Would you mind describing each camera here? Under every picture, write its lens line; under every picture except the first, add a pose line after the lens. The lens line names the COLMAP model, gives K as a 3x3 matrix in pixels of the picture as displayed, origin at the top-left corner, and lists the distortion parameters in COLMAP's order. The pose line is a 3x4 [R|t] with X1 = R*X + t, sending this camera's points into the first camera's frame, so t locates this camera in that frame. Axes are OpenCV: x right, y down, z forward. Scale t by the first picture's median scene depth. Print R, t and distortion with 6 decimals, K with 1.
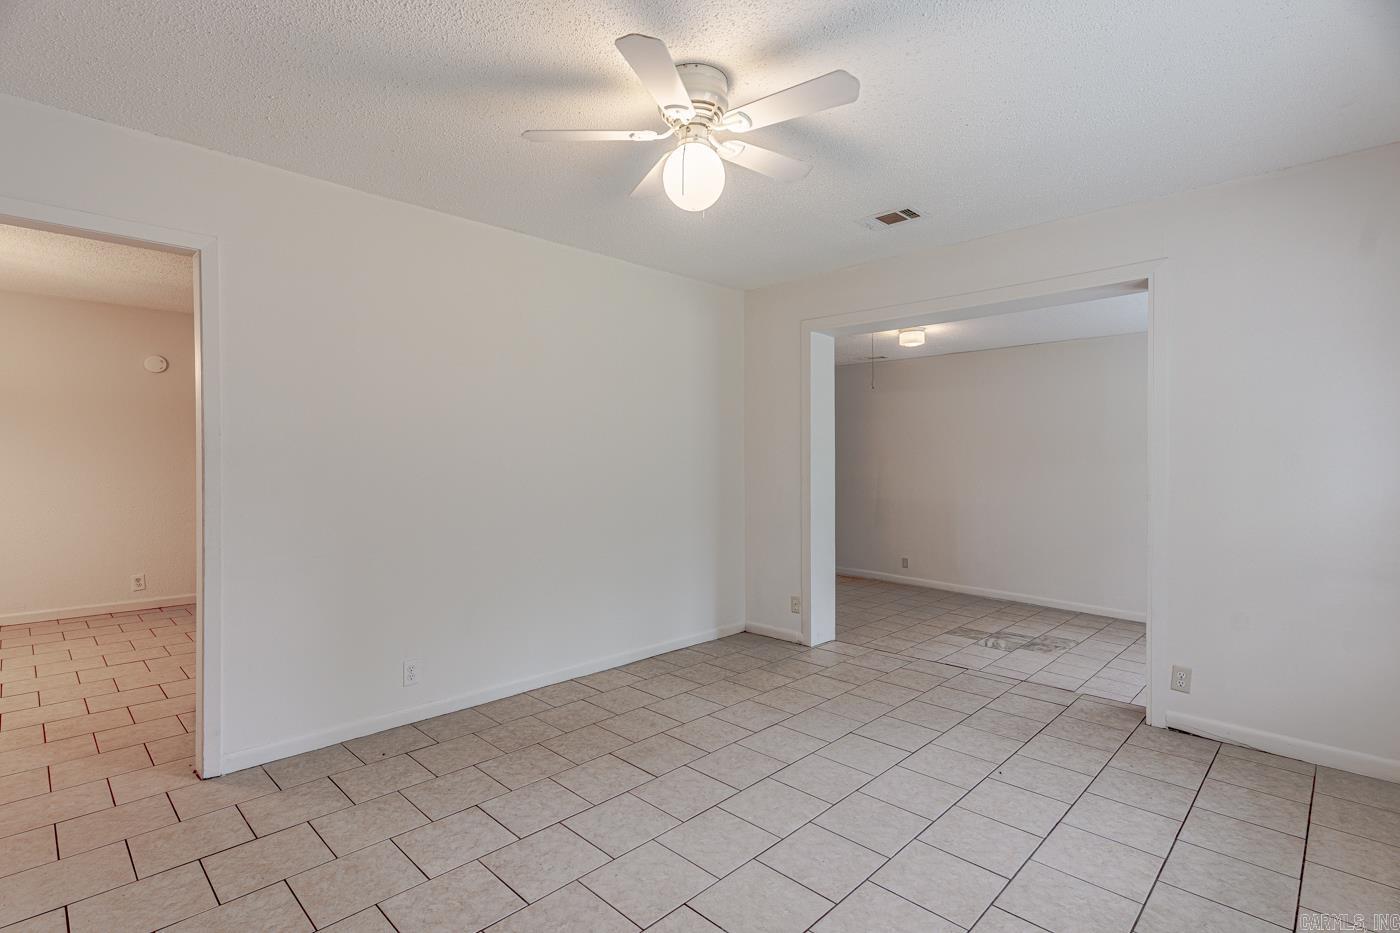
lens RADIAL K [[671.0, 0, 688.3], [0, 671.0, 457.3], [0, 0, 1]] dist [0.003038, 0.000332]
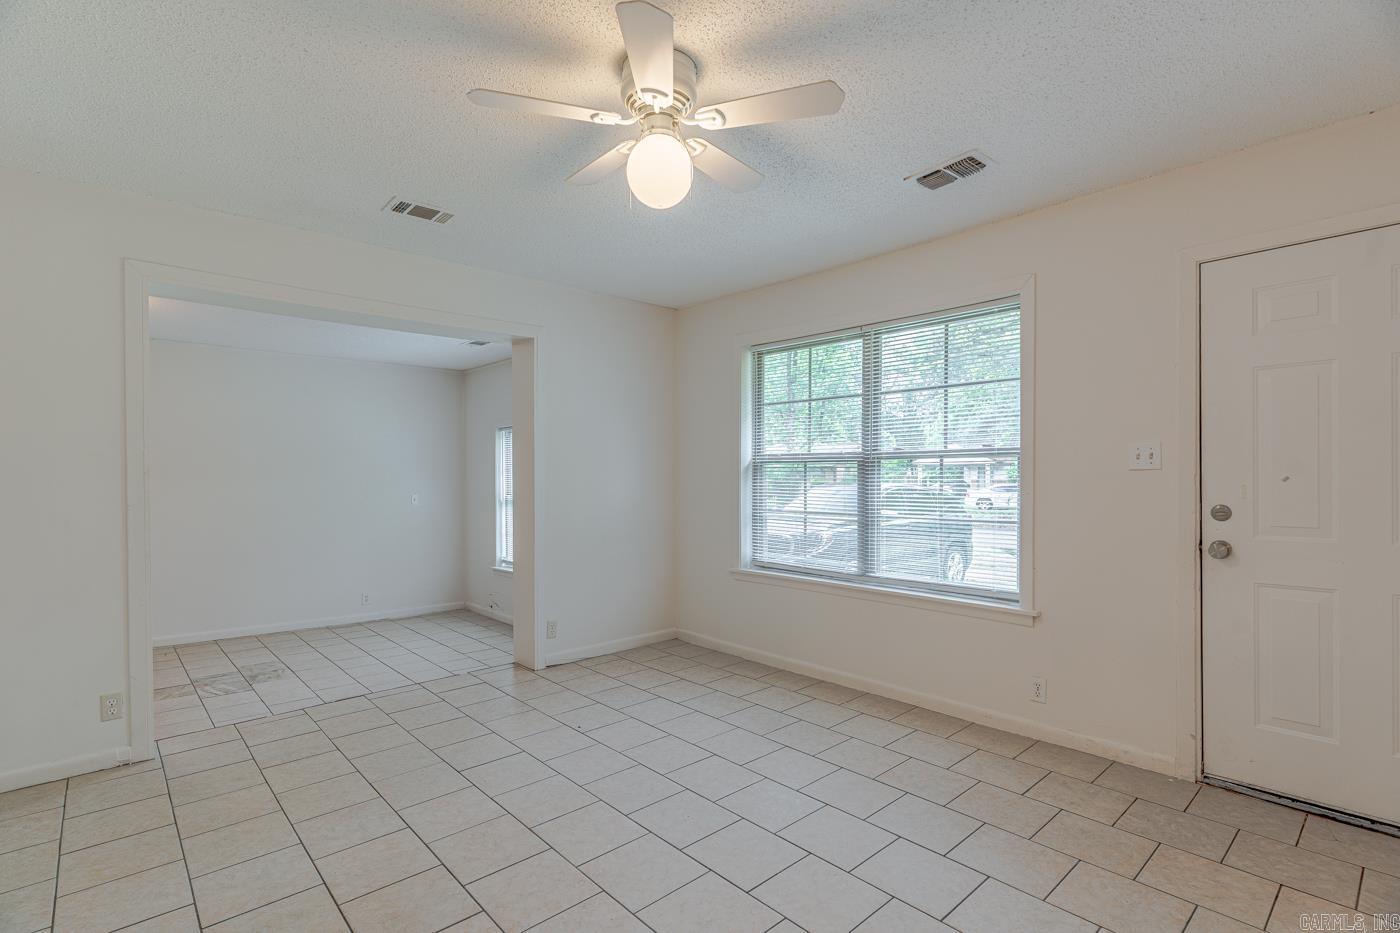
lens RADIAL K [[671.0, 0, 695.0], [0, 671.0, 473.7], [0, 0, 1]] dist [0.003038, 0.000332]
pose [[0.053194, -0.003000, 0.998580, -0.682912], [0.003658, 0.999989, 0.002809, 0.003765], [-0.998578, 0.003503, 0.053204, 0.659211]]
